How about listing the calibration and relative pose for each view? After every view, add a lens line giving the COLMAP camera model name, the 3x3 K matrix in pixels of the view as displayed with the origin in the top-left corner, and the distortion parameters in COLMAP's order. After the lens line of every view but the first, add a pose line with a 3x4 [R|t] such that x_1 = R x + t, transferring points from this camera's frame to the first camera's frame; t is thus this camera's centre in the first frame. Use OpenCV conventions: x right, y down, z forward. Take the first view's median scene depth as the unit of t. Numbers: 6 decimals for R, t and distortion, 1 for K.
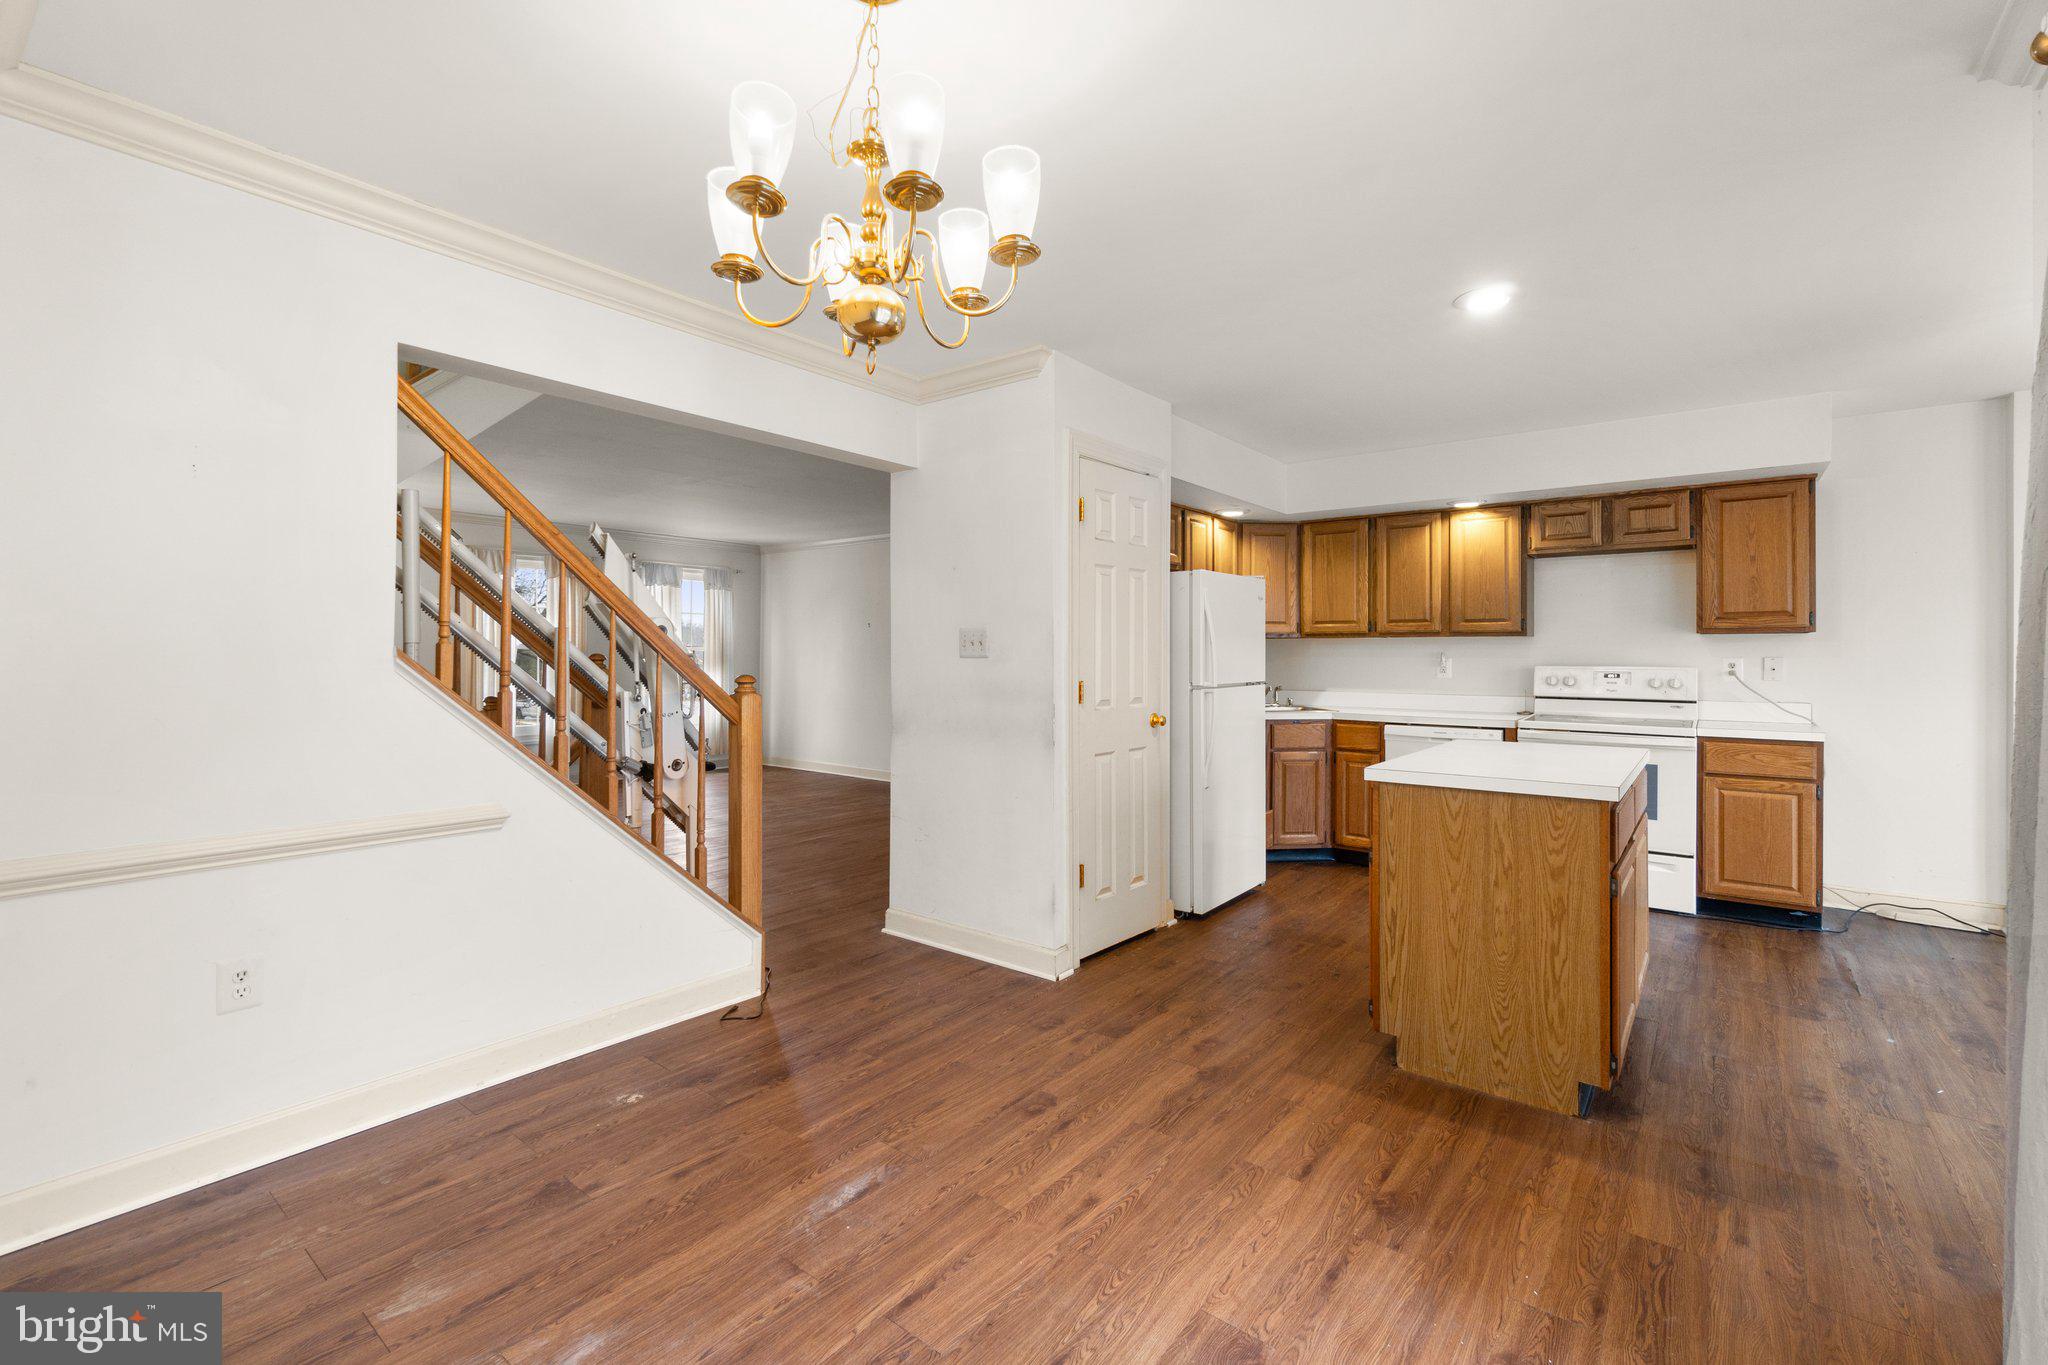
lens RADIAL K [[895.4, 0, 1021.1], [0, 895.4, 656.3], [0, 0, 1]] dist [0.000572, 0.000444]
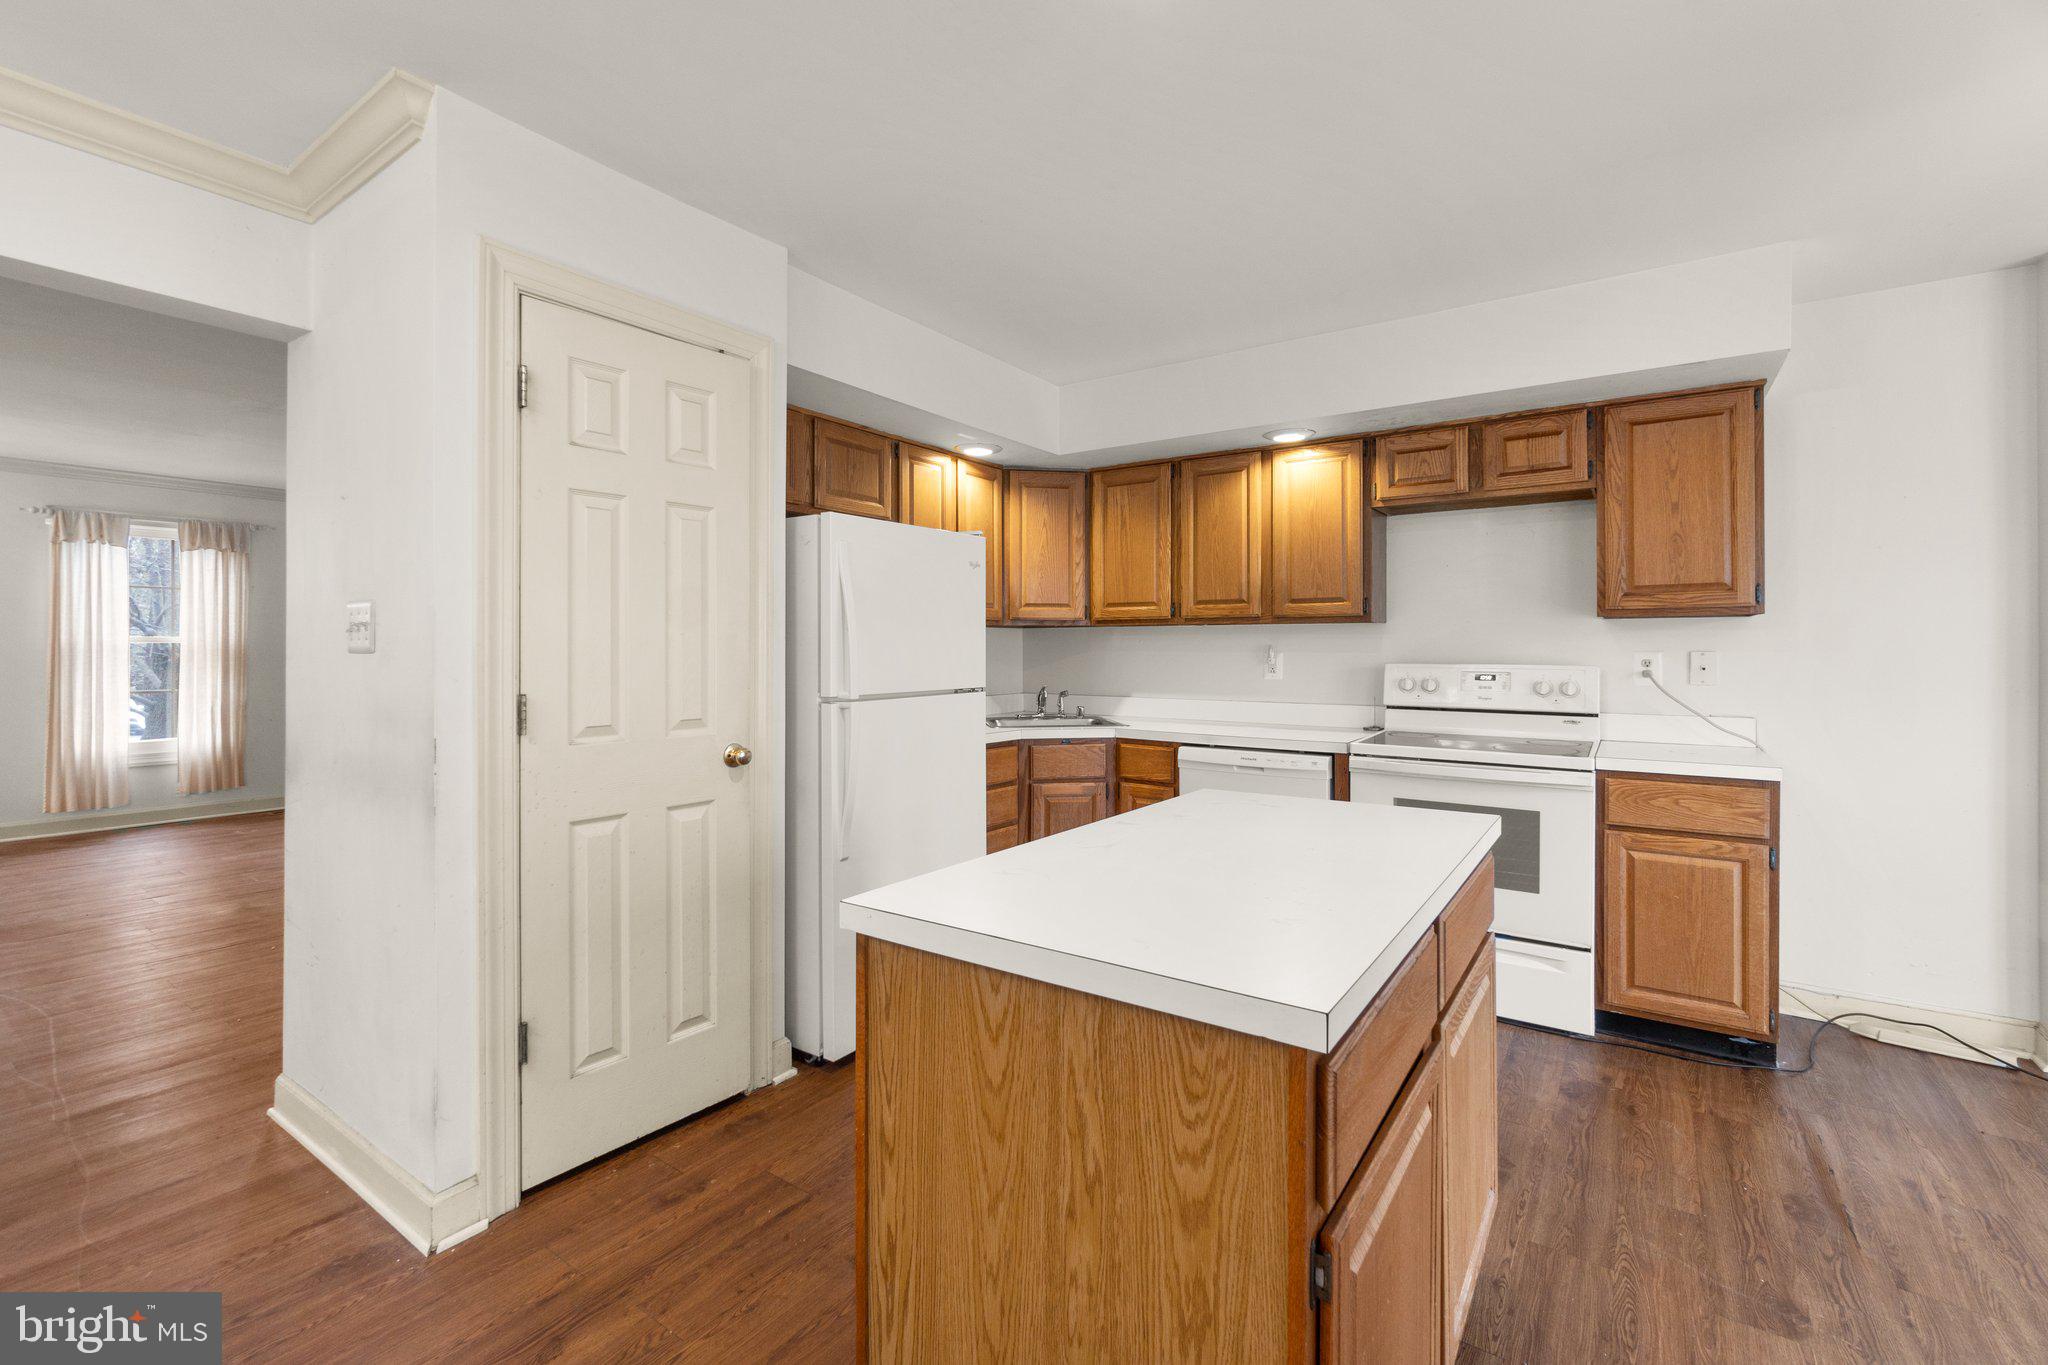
lens RADIAL K [[890.5, 0, 1016.5], [0, 890.5, 650.1], [0, 0, 1]] dist [-0.003573, 0.000616]
pose [[0.998759, -0.000506, 0.049805, 0.289116], [0.000569, 0.999999, -0.001245, 0.000681], [-0.049804, 0.001272, 0.998758, 0.357718]]
